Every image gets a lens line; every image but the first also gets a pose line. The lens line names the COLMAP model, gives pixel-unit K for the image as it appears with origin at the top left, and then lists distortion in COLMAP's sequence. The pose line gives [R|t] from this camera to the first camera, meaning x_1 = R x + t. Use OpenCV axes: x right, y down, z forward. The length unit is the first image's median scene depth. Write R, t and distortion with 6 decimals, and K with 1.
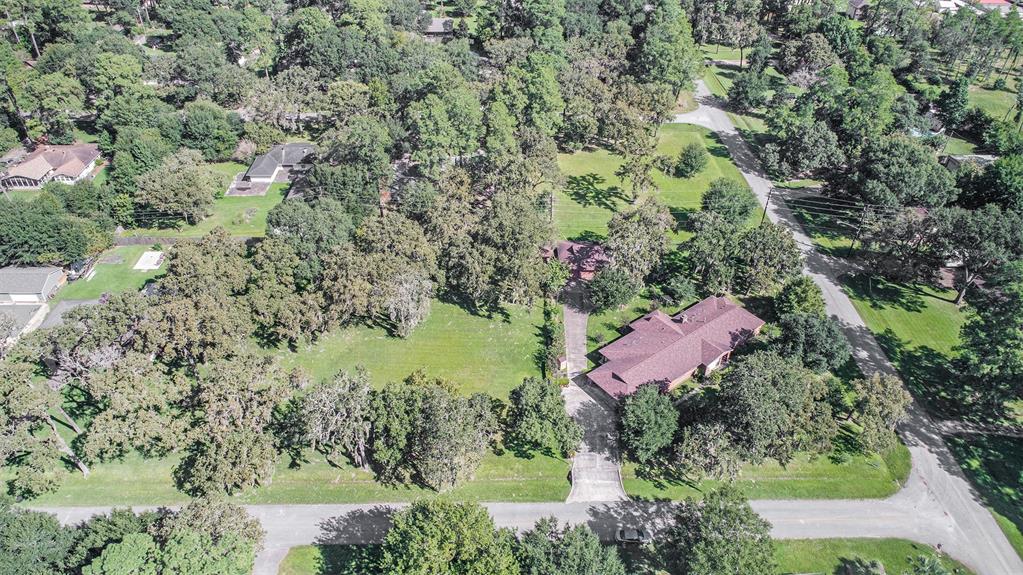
lens RADIAL K [[683.7, 0, 508.6], [0, 683.7, 288.3], [0, 0, 1]] dist [-0.008656, 0.003102]
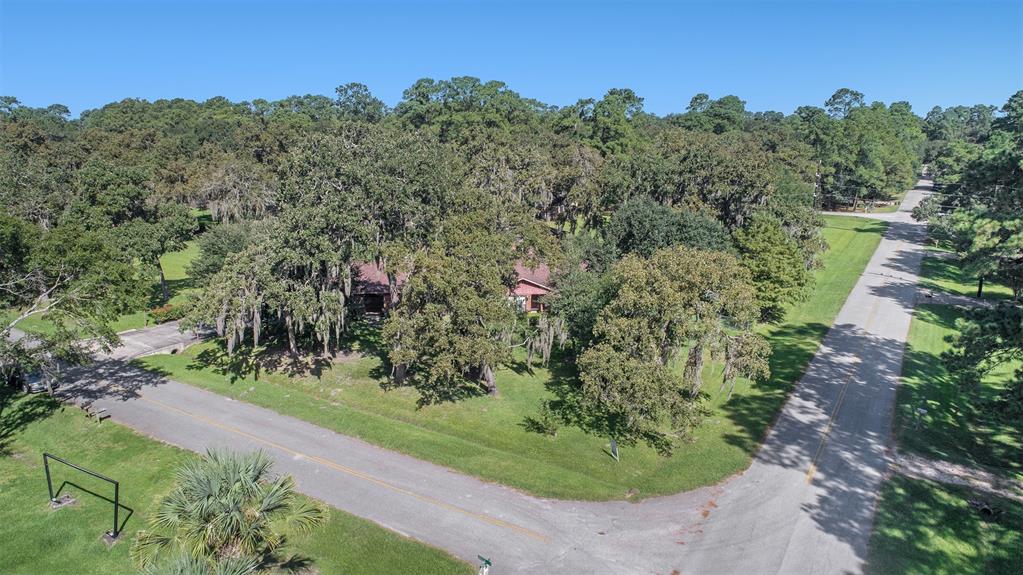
lens RADIAL K [[683.7, 0, 510.2], [0, 683.7, 284.6], [0, 0, 1]] dist [-0.008656, 0.003102]
pose [[0.839944, 0.109472, -0.531517, 0.529063], [-0.323433, 0.887462, -0.328331, 0.248530], [0.435758, 0.447690, 0.780825, 0.508515]]
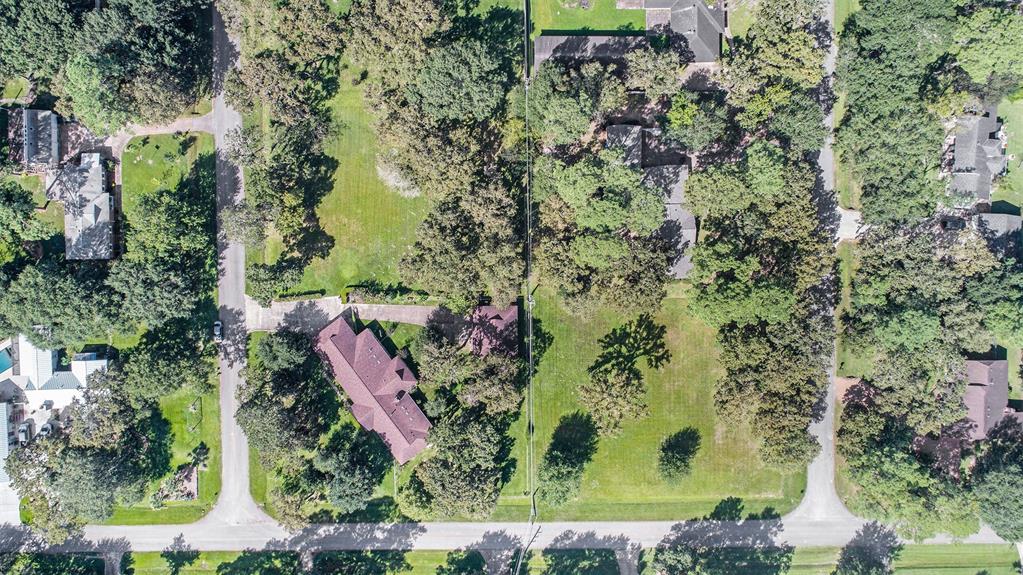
lens RADIAL K [[683.7, 0, 509.3], [0, 683.7, 289.1], [0, 0, 1]] dist [-0.008656, 0.003102]
pose [[-0.011395, 0.999901, 0.008310, 0.037774], [-0.614183, -0.013557, 0.789047, -1.002340], [0.789082, 0.003887, 0.614276, 0.368145]]
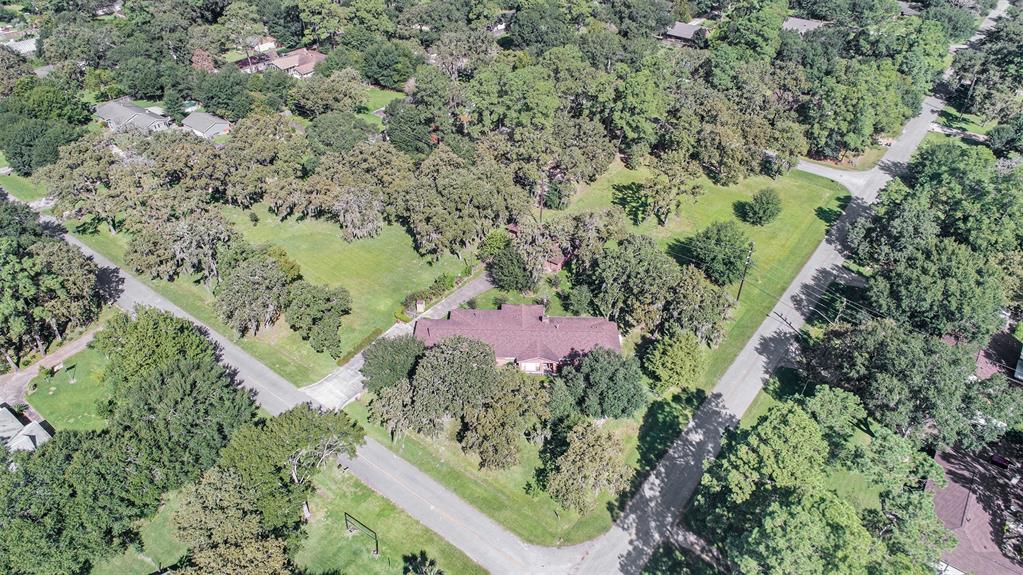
lens RADIAL K [[683.7, 0, 514.7], [0, 683.7, 292.4], [0, 0, 1]] dist [-0.008656, 0.003102]
pose [[0.787338, 0.369749, -0.493341, 0.649192], [-0.377110, 0.921874, 0.089085, -0.056593], [0.487738, 0.115904, 0.865262, 0.121408]]
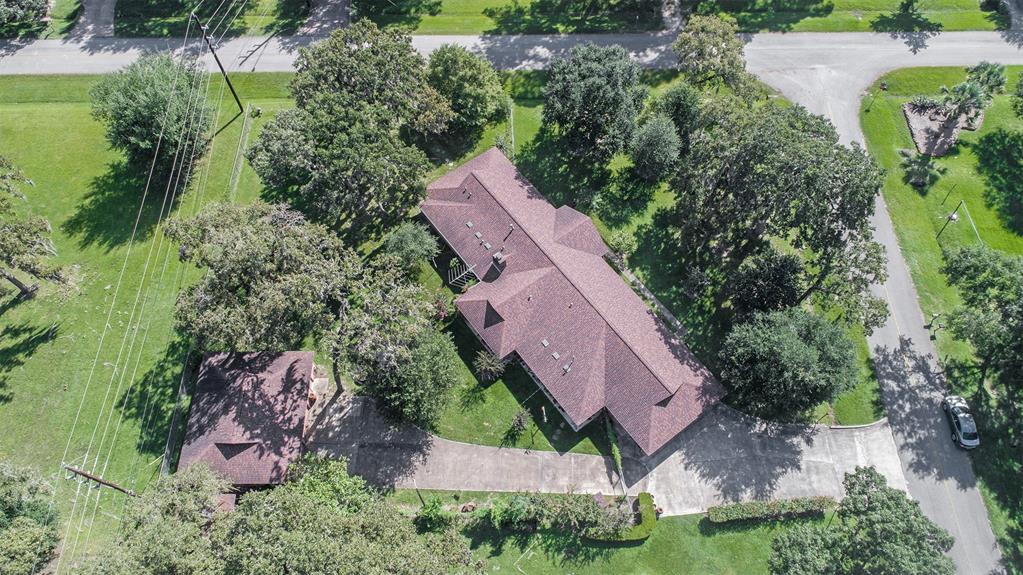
lens RADIAL K [[683.7, 0, 509.7], [0, 683.7, 291.3], [0, 0, 1]] dist [-0.008656, 0.003102]
pose [[0.014610, -0.885511, 0.464389, -0.015198], [0.618208, 0.373031, 0.691857, -0.292214], [-0.785878, 0.276981, 0.552880, 0.662020]]
